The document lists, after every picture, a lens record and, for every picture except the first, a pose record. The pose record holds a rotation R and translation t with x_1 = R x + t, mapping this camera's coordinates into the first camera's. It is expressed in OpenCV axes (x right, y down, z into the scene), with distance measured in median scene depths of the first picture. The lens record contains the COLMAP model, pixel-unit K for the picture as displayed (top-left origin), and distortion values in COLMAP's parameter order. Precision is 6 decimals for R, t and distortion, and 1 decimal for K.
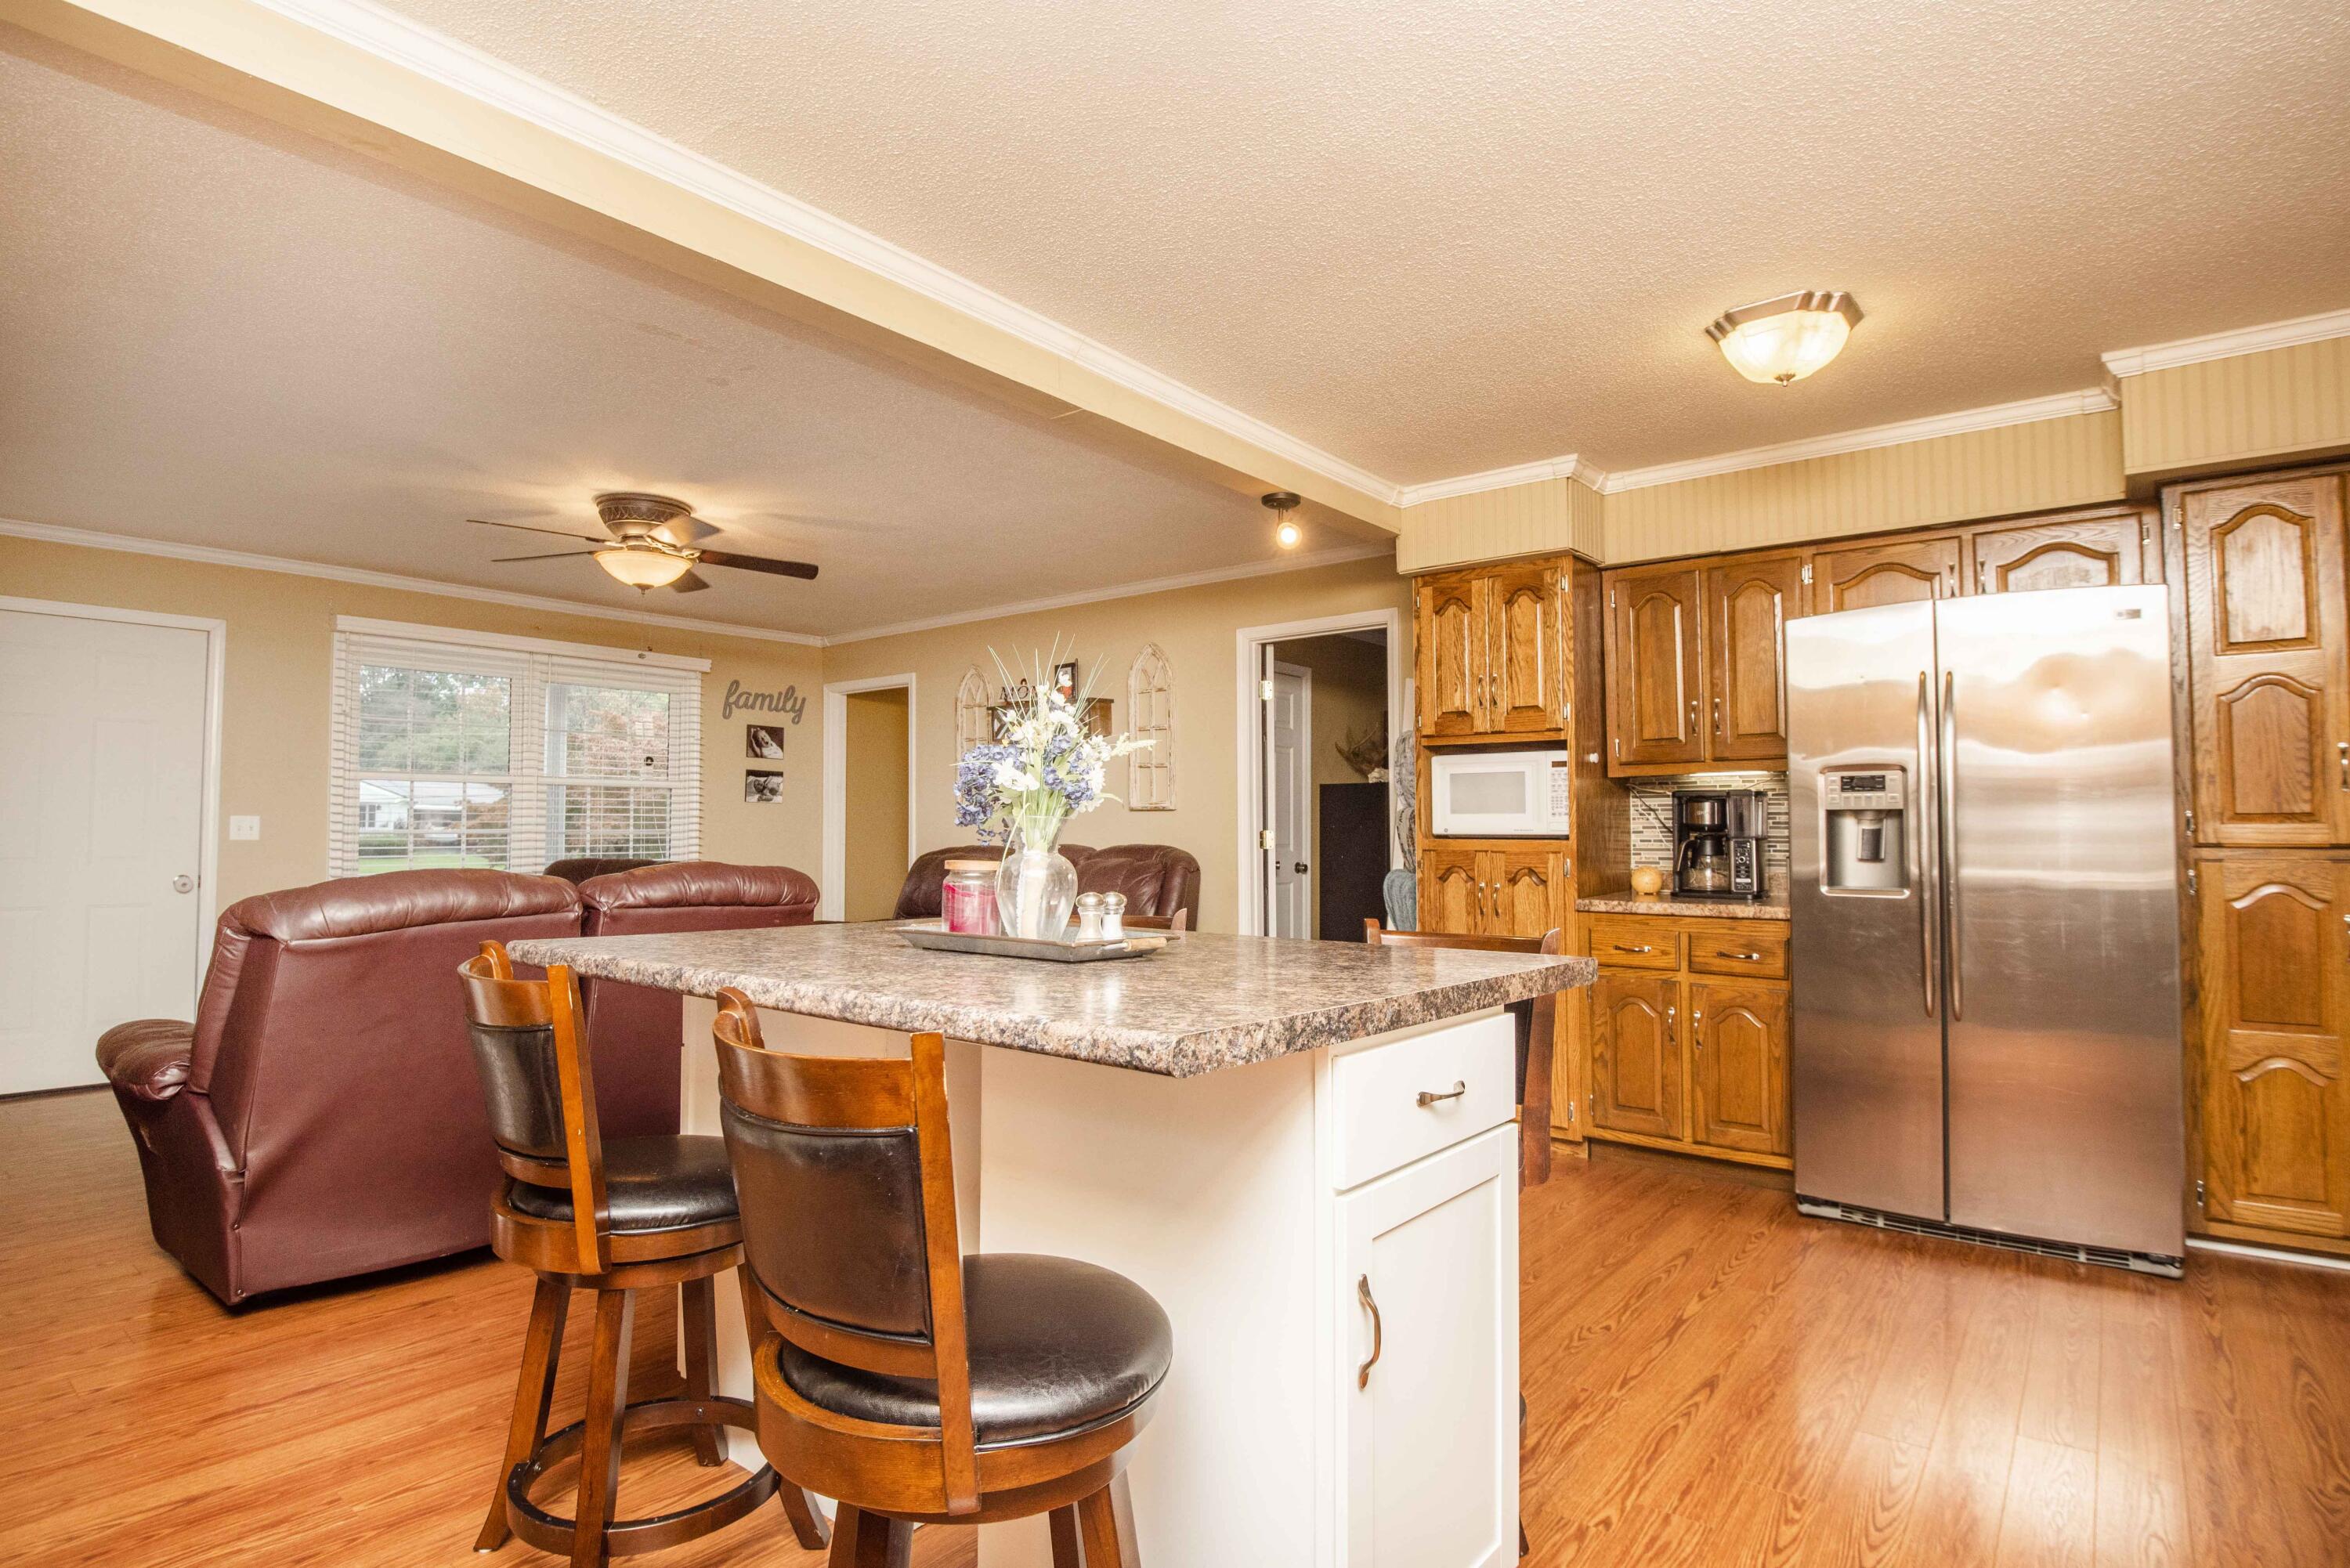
lens RADIAL K [[1182.3, 0, 1187.8], [0, 1182.3, 785.0], [0, 0, 1]] dist [0.007359, -0.024558]
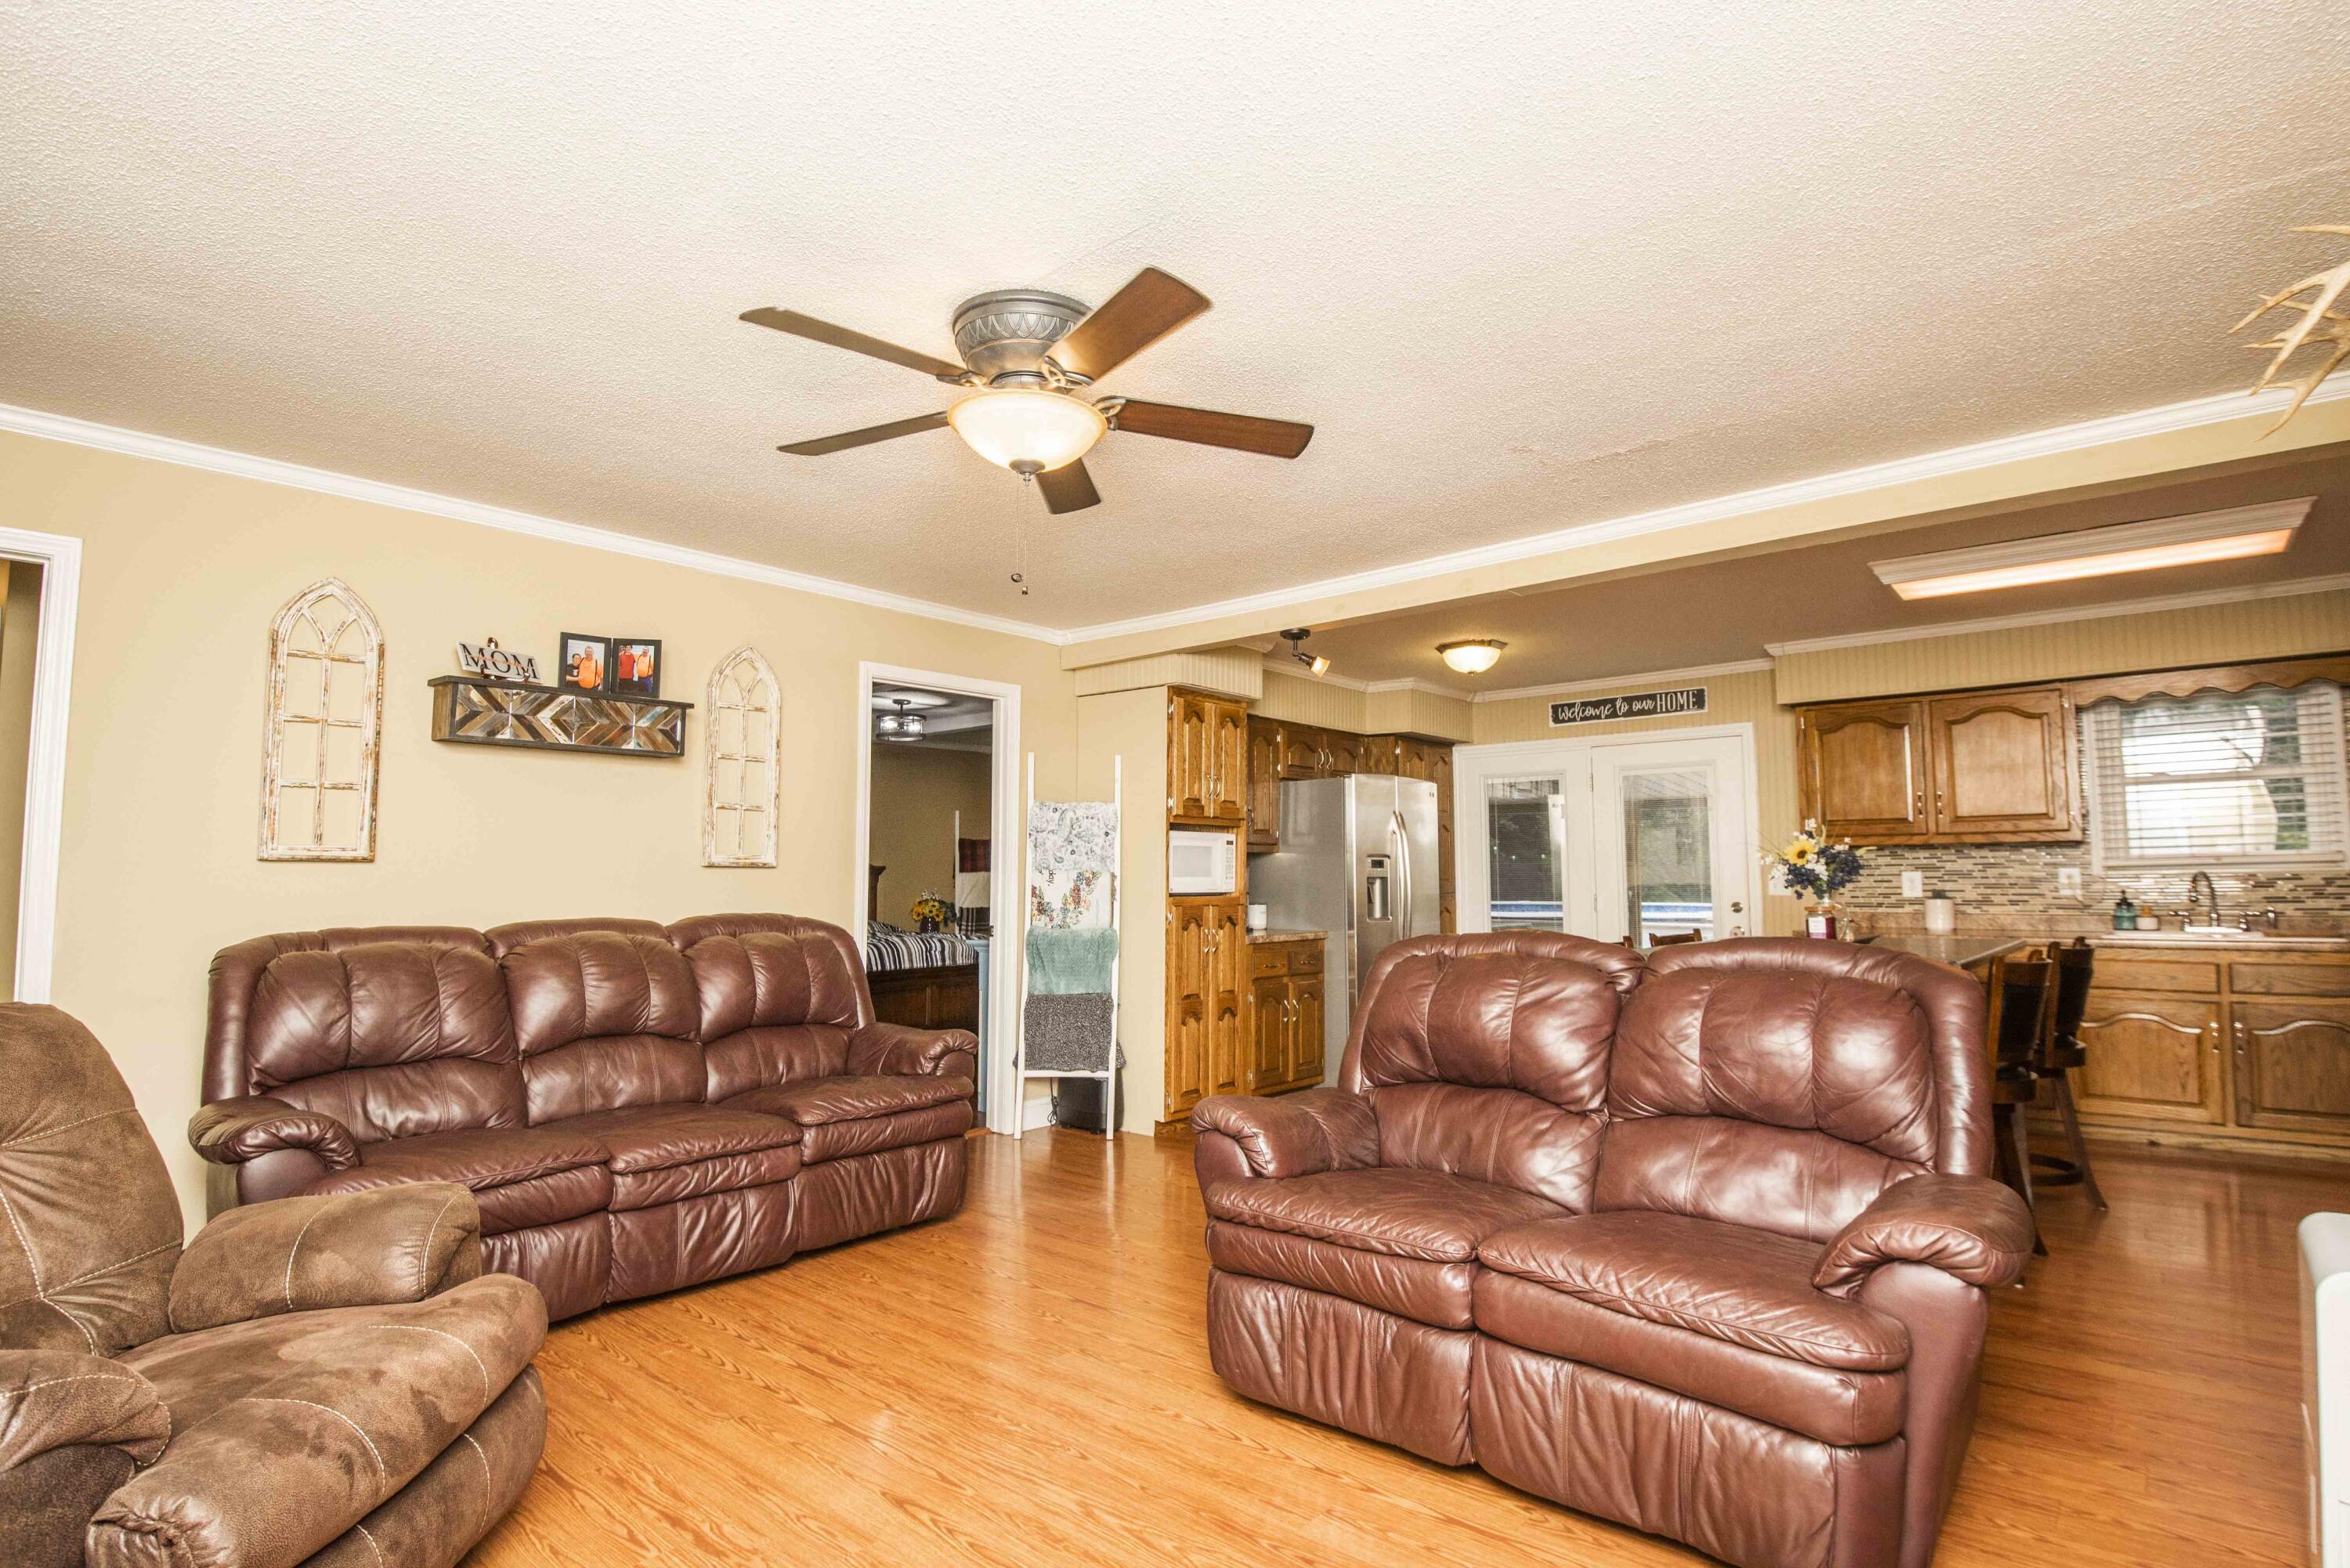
lens RADIAL K [[1182.3, 0, 1187.8], [0, 1182.3, 785.0], [0, 0, 1]] dist [0.007359, -0.024558]
pose [[0.037848, 0.080582, 0.996029, -0.863289], [-0.034670, 0.996249, -0.079282, 0.021373], [-0.998682, -0.031532, 0.040500, 0.767850]]
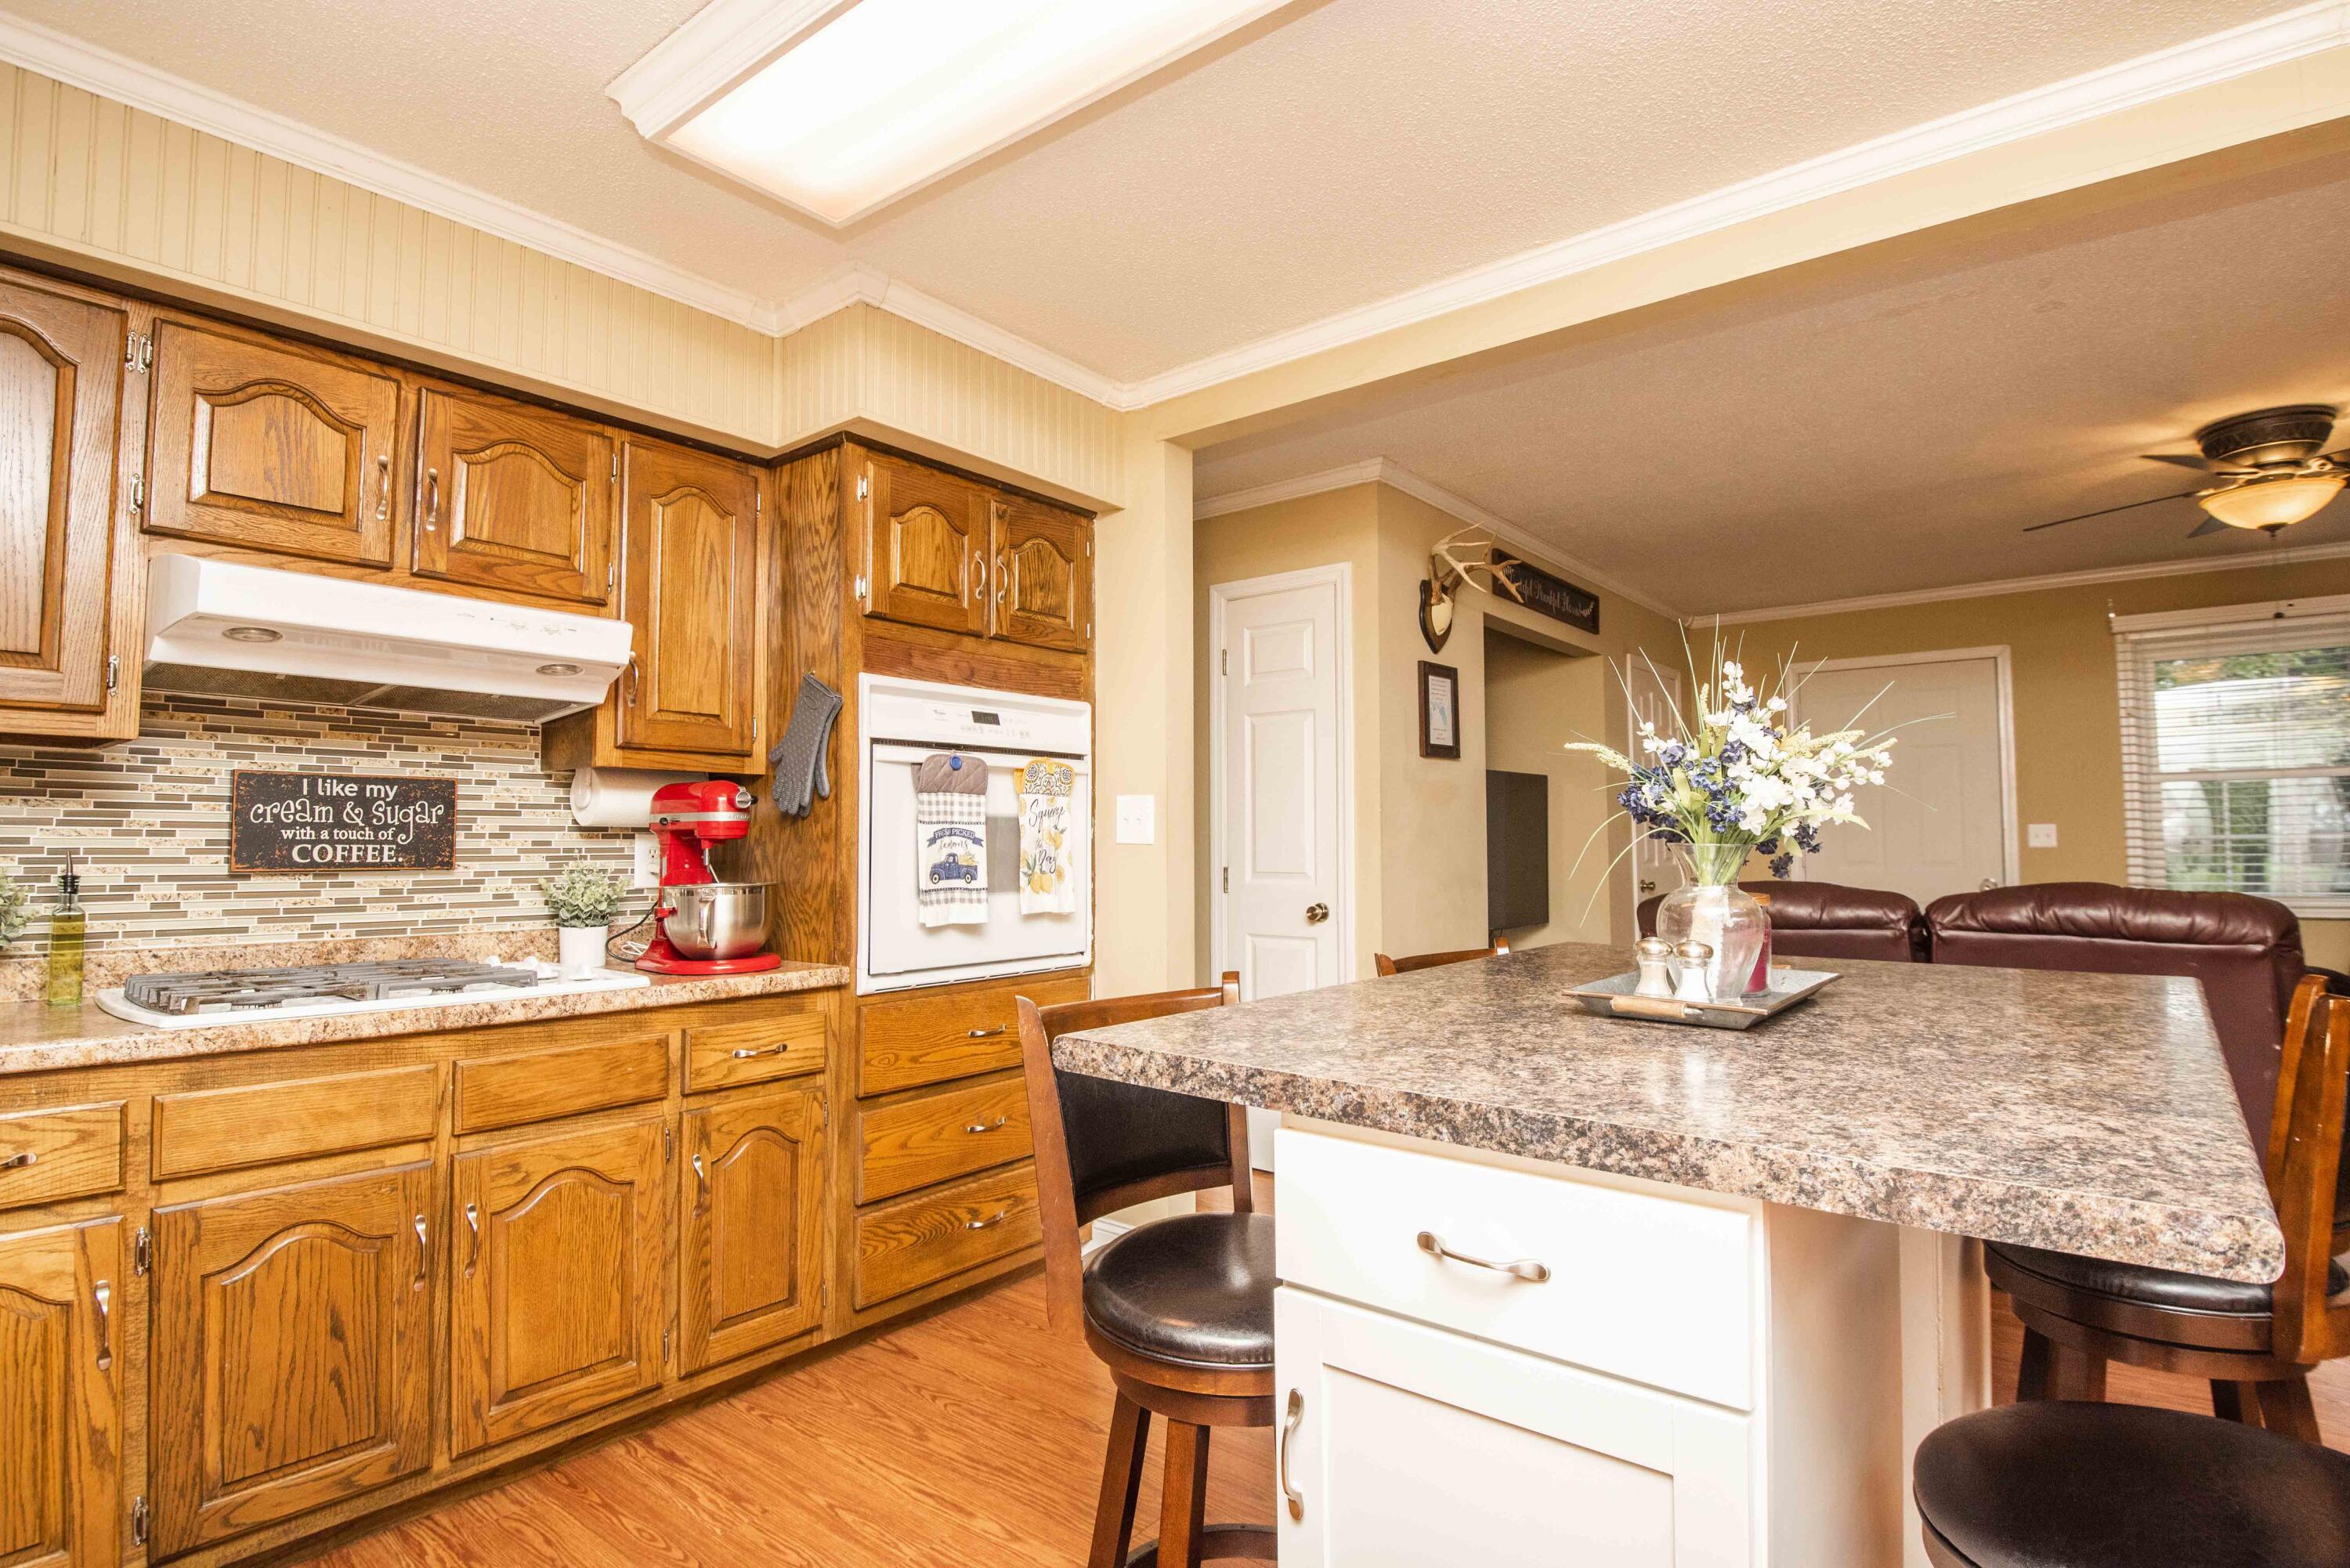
lens RADIAL K [[1166.6, 0, 1175.0], [0, 1166.6, 784.0], [0, 0, 1]] dist [-0.003595, -0.015444]
pose [[-0.019566, -0.050121, -0.998551, 0.259766], [0.050818, 0.997402, -0.051059, 0.003007], [0.998516, -0.051743, -0.016968, 0.240909]]
